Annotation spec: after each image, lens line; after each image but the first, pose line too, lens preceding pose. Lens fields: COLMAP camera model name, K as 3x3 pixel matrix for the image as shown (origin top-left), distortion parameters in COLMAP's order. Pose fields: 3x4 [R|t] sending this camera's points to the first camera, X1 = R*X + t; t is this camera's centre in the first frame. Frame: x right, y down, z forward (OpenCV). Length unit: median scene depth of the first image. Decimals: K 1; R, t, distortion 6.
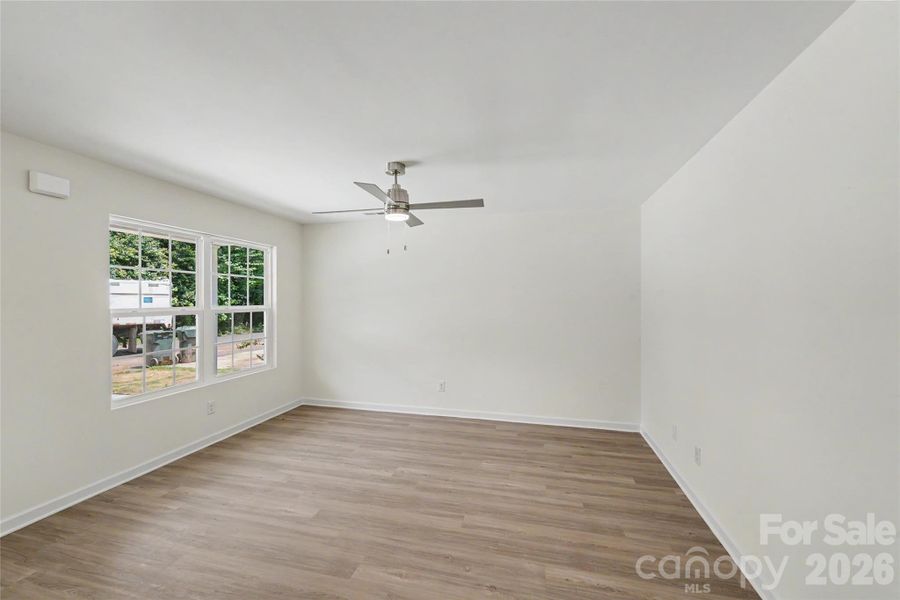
lens RADIAL K [[366.9, 0, 448.0], [0, 366.9, 301.0], [0, 0, 1]] dist [0.000514, -0.000101]
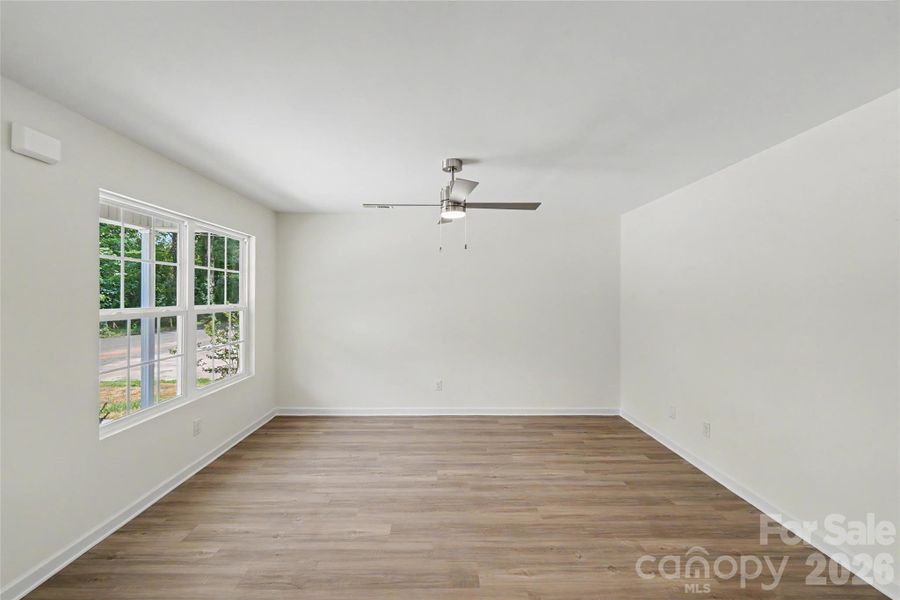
lens RADIAL K [[369.2, 0, 448.5], [0, 369.2, 297.2], [0, 0, 1]] dist [0.000346, -0.000041]
pose [[0.964834, 0.002500, 0.262848, -0.361625], [-0.002488, 0.999997, -0.000377, -0.006994], [-0.262848, -0.000290, 0.964837, 0.045601]]
